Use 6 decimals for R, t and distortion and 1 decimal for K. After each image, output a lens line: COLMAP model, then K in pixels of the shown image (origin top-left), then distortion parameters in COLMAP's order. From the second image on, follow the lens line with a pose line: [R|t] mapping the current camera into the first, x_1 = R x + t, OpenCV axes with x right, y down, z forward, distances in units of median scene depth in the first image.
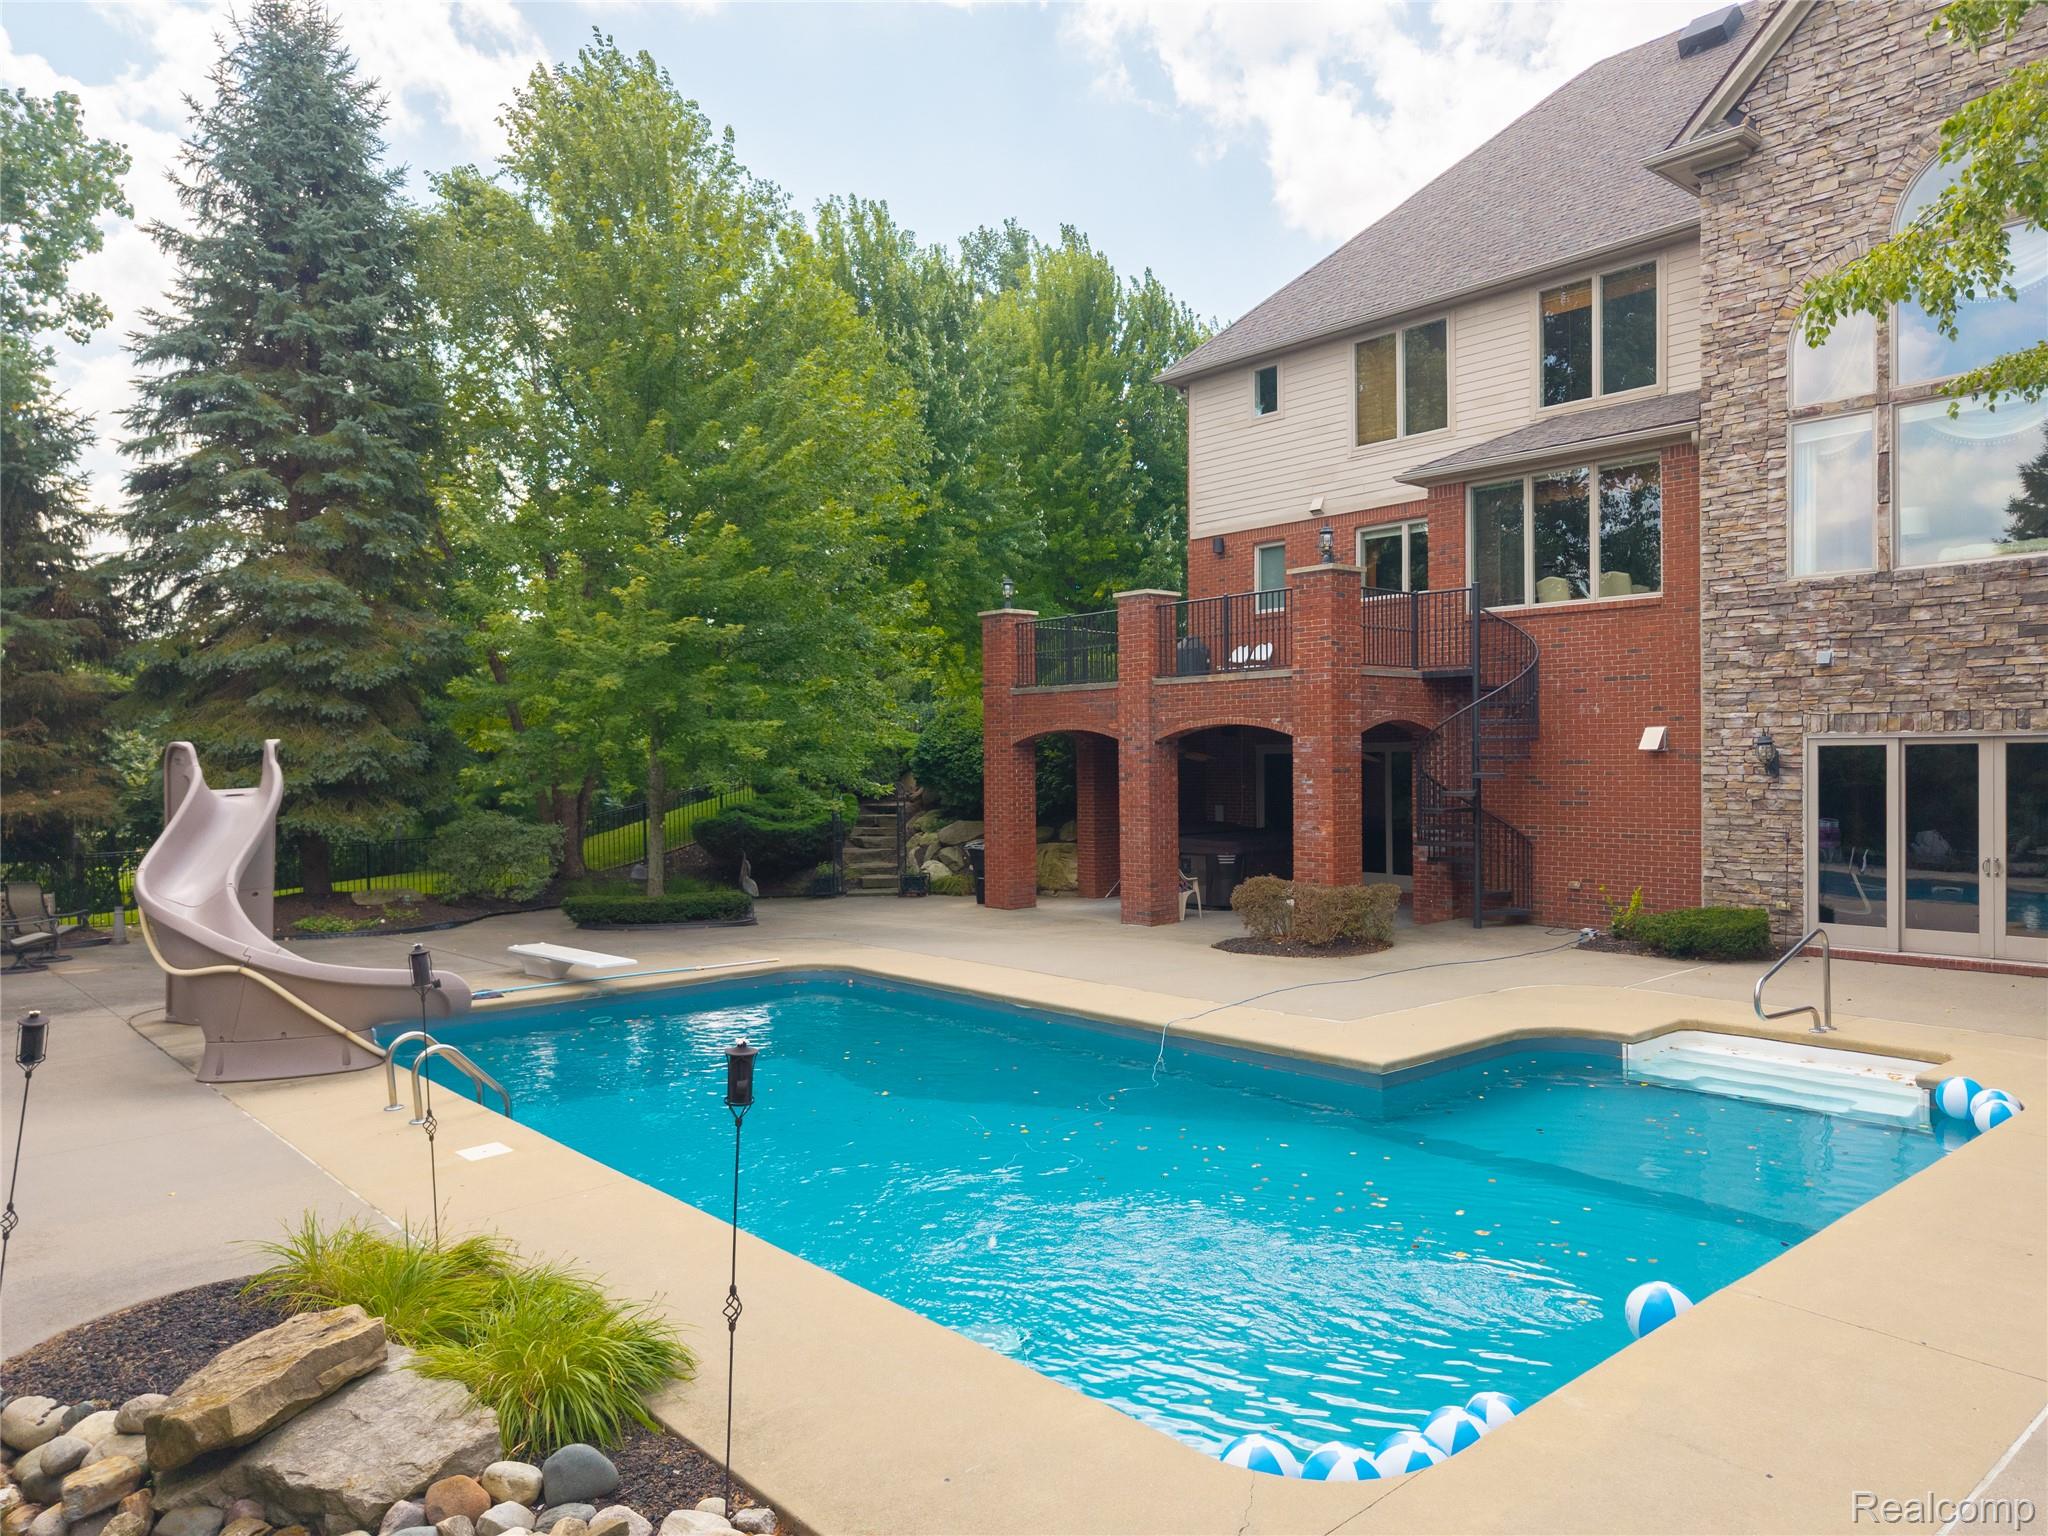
lens RADIAL K [[1400.1, 0, 1024.0], [0, 1400.1, 768.0], [0, 0, 1]] dist [-0.008888, 0.011211]
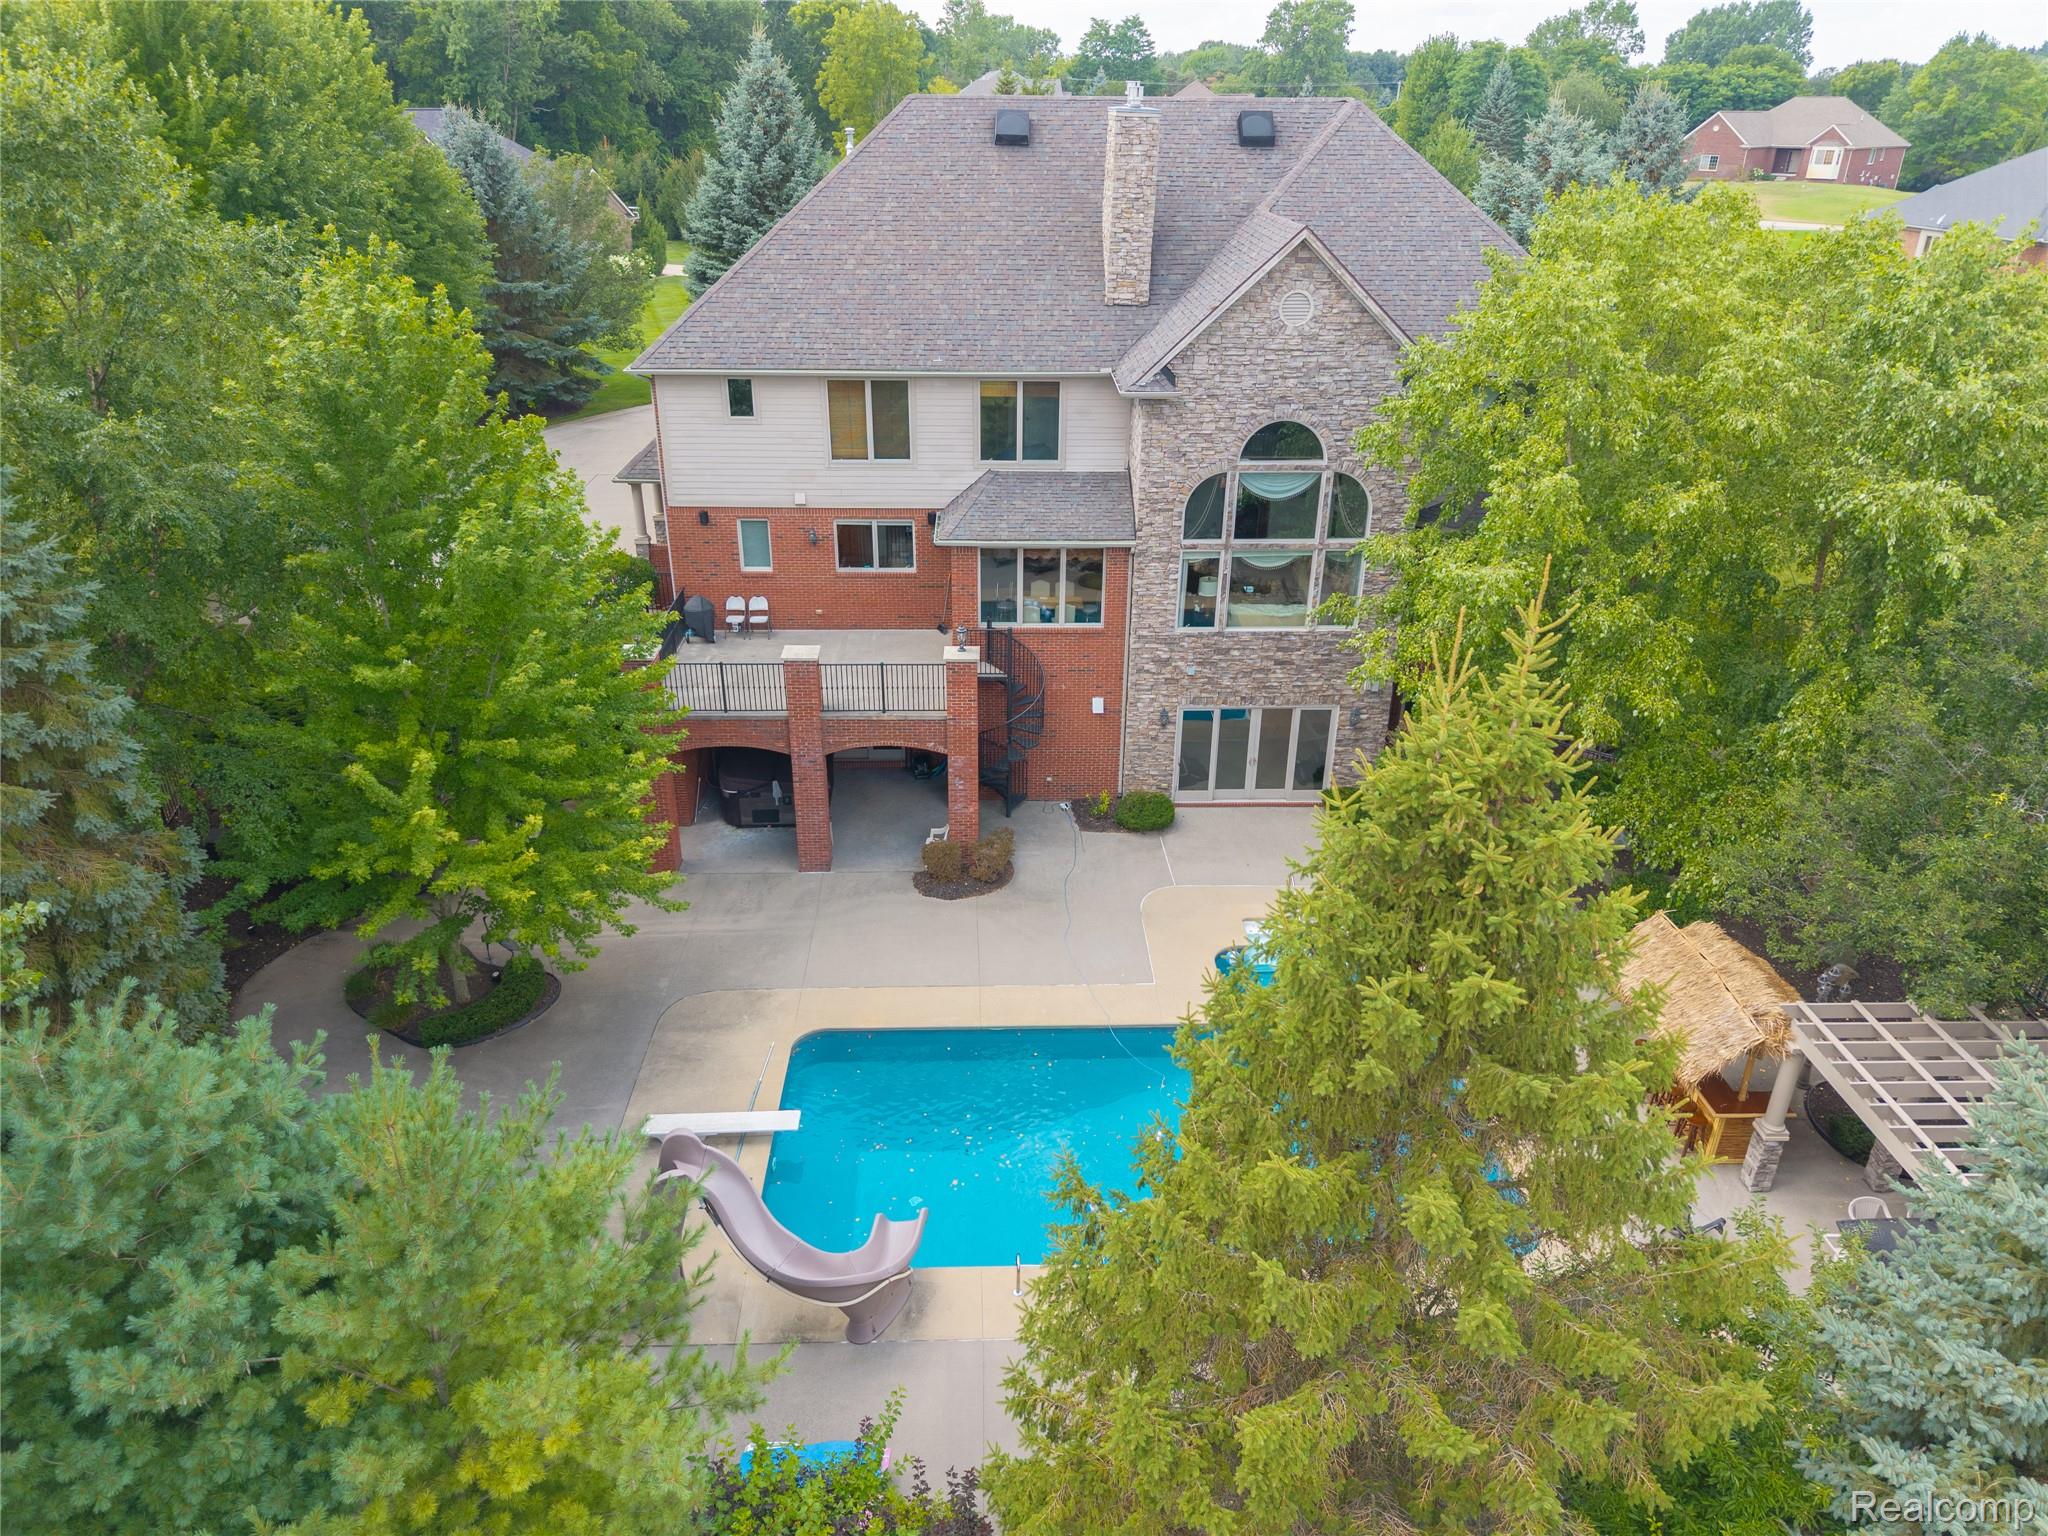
lens RADIAL K [[1387.8, 0, 1024.0], [0, 1387.8, 768.0], [0, 0, 1]] dist [0.096783, -0.219317]
pose [[0.633279, -0.321540, 0.703967, -0.959325], [-0.011831, 0.905480, 0.424224, -0.753398], [-0.773833, -0.276981, 0.569617, 0.031004]]
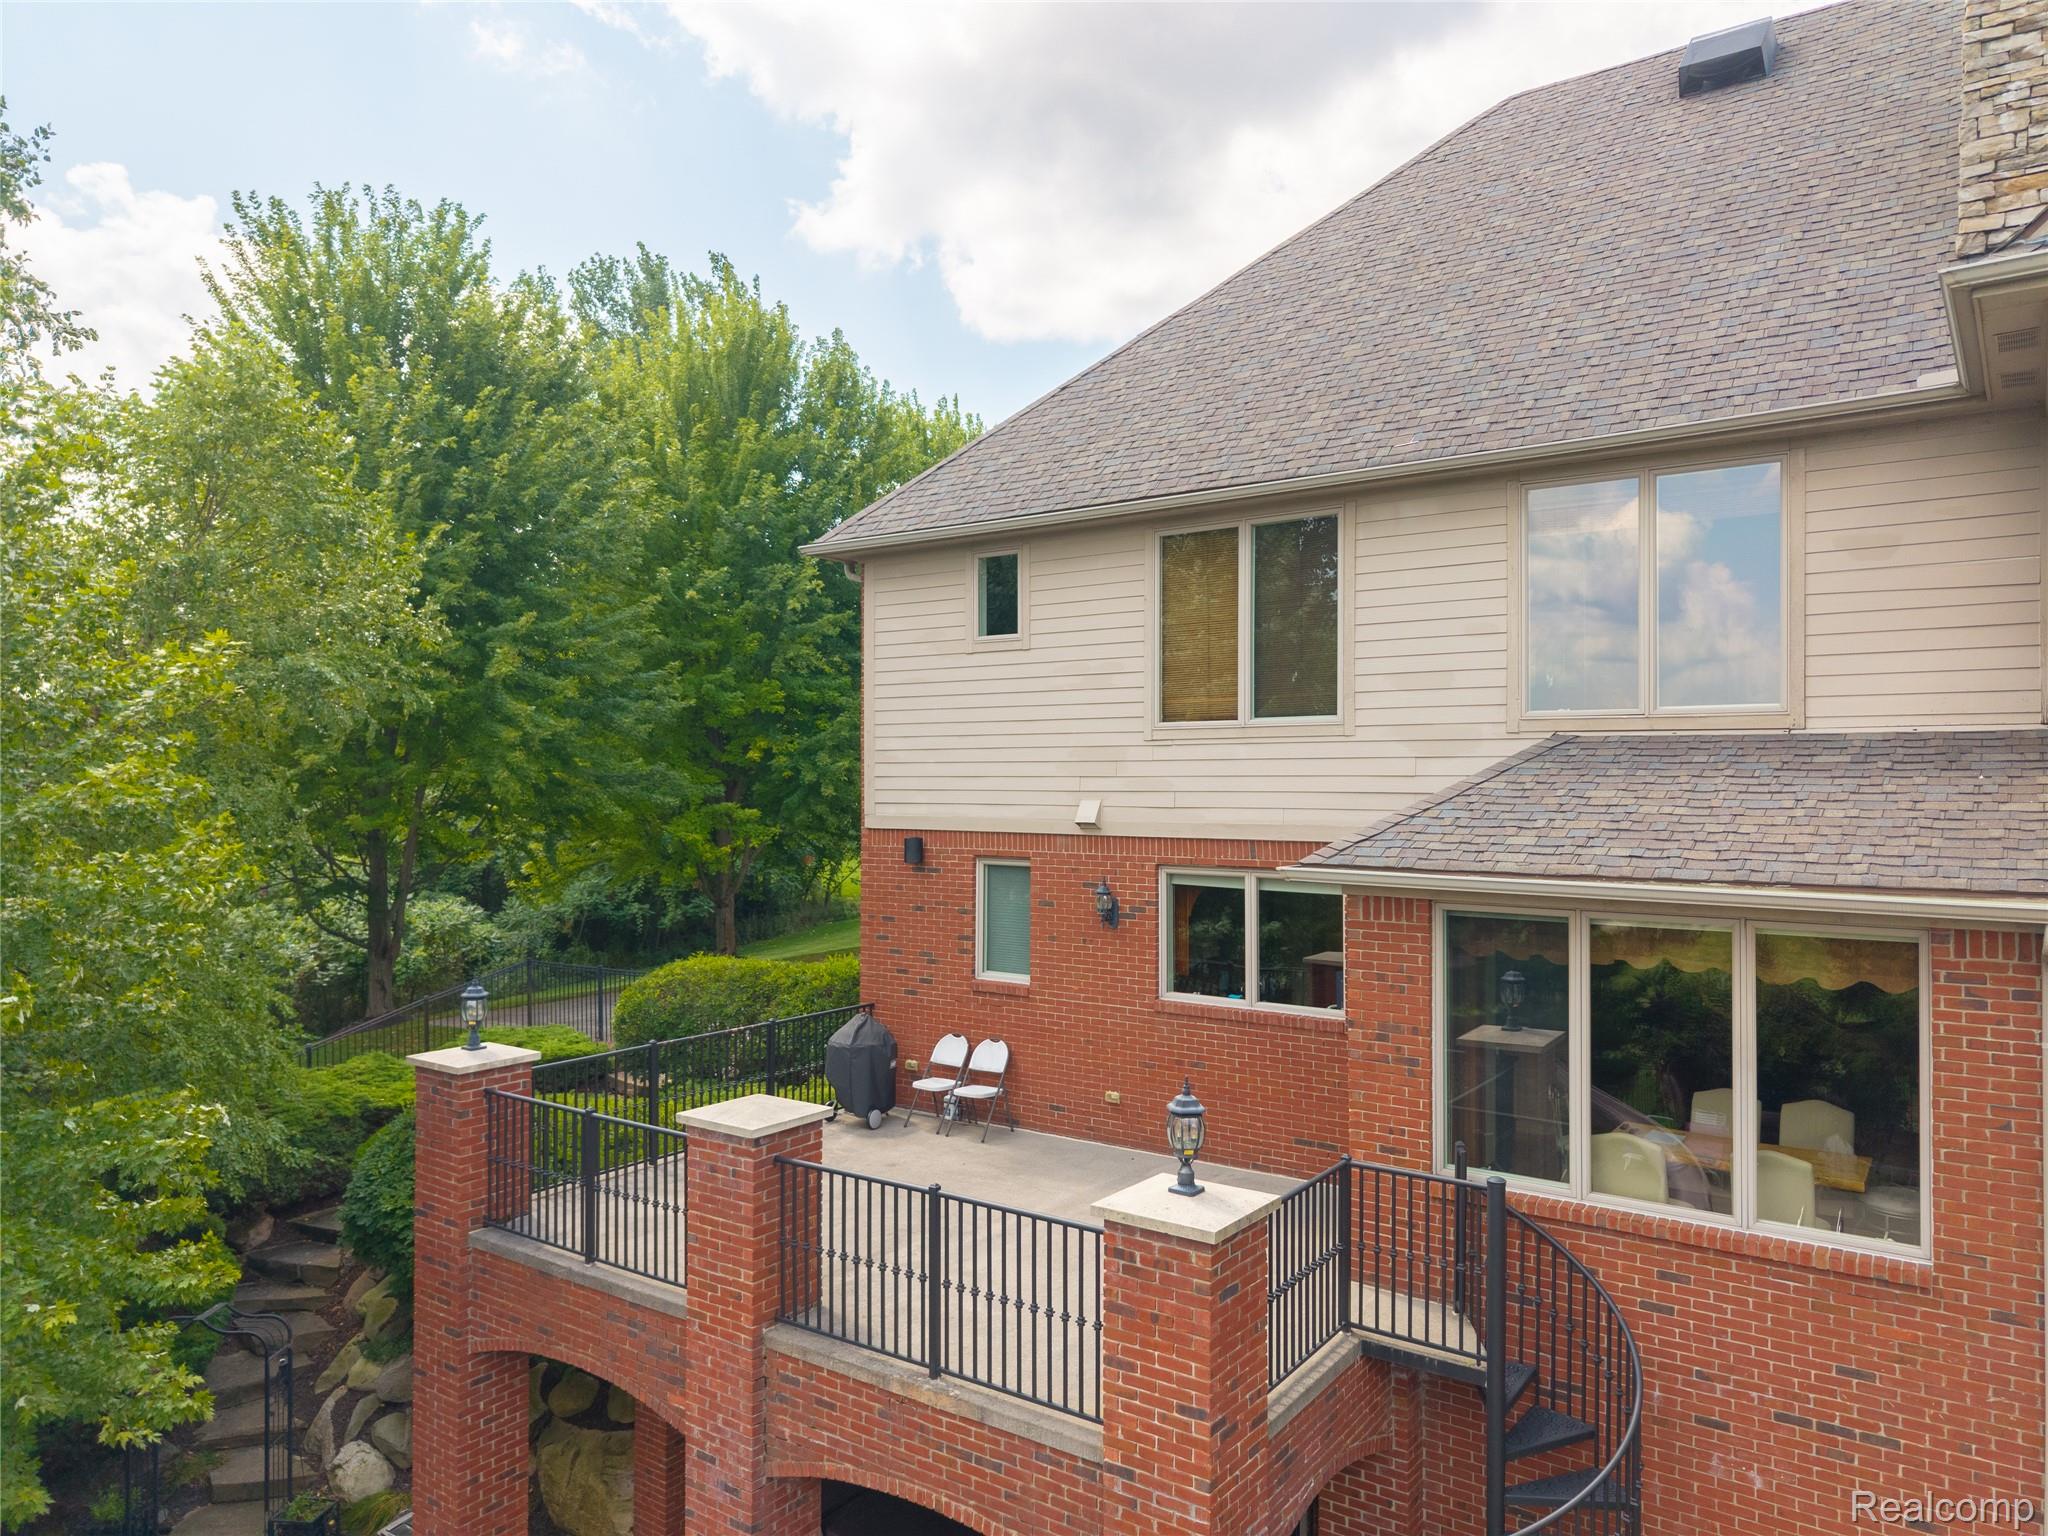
lens RADIAL K [[1371.8, 0, 1024.0], [0, 1371.8, 768.0], [0, 0, 1]] dist [0.007905, 0.000078]
pose [[0.974298, 0.012237, 0.224931, 0.089378], [-0.008447, 0.999806, -0.017807, -0.286188], [-0.225105, 0.015450, 0.974212, 0.688034]]
